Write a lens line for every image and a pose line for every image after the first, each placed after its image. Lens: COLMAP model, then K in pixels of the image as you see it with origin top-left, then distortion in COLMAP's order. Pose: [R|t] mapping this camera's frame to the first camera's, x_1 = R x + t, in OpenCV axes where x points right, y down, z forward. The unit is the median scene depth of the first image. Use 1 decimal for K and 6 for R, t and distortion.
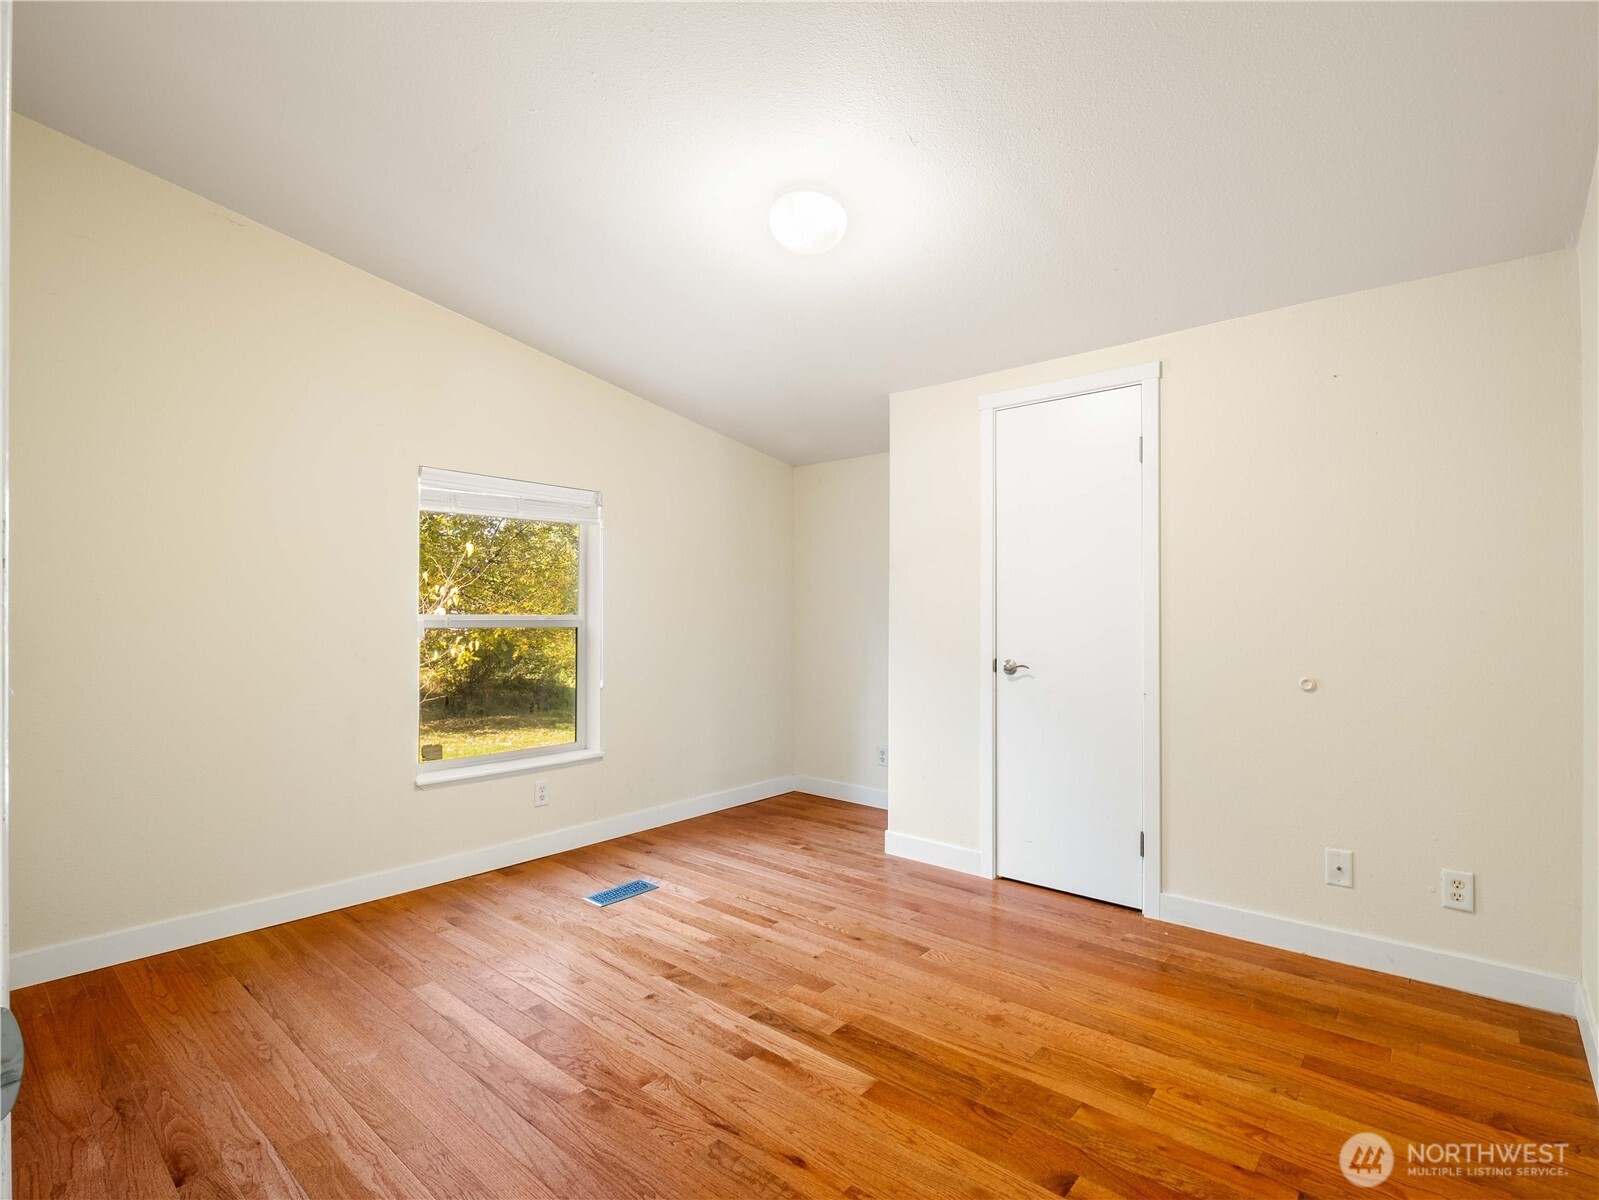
lens RADIAL K [[774.2, 0, 787.9], [0, 774.2, 607.1], [0, 0, 1]] dist [-0.002884, -0.000955]
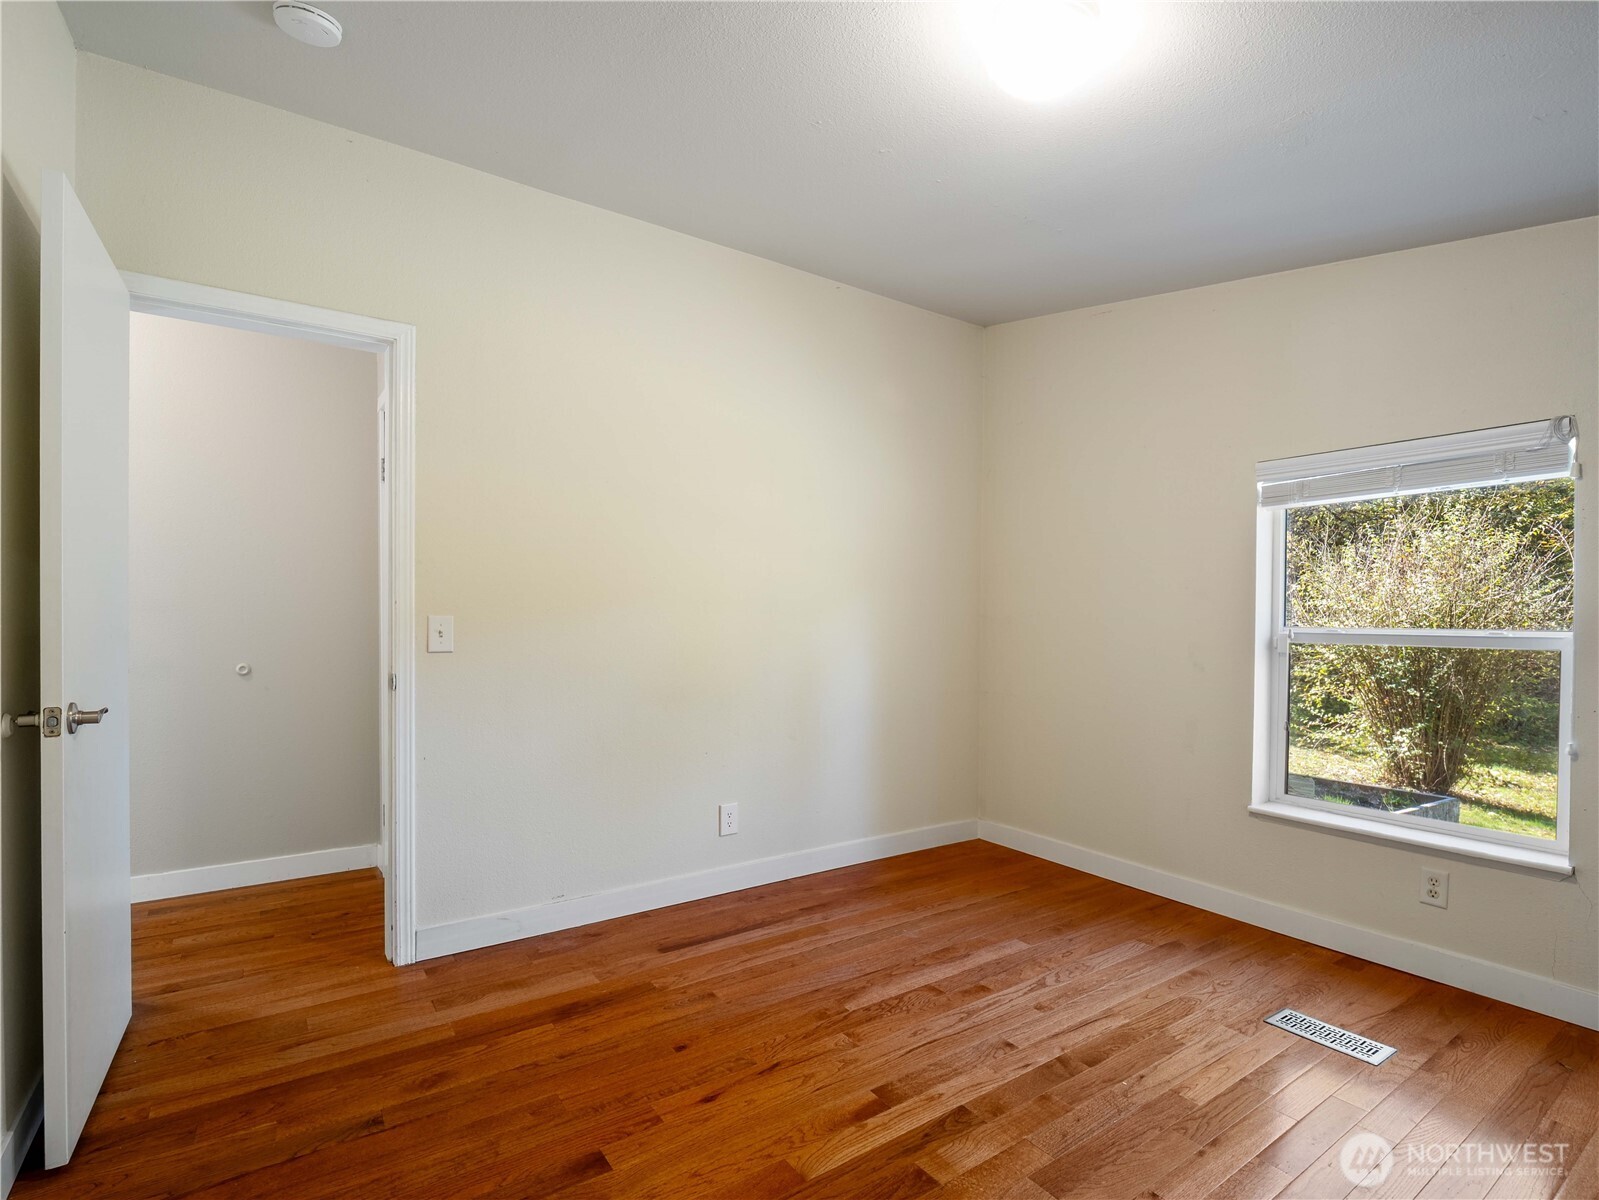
lens RADIAL K [[786.9, 0, 806.6], [0, 786.9, 631.9], [0, 0, 1]] dist [0.004808, -0.011056]
pose [[-0.239950, 0.009292, -0.970741, 0.778270], [0.001931, 0.999957, 0.009095, 0.011608], [0.970783, 0.000308, -0.239958, 1.002953]]
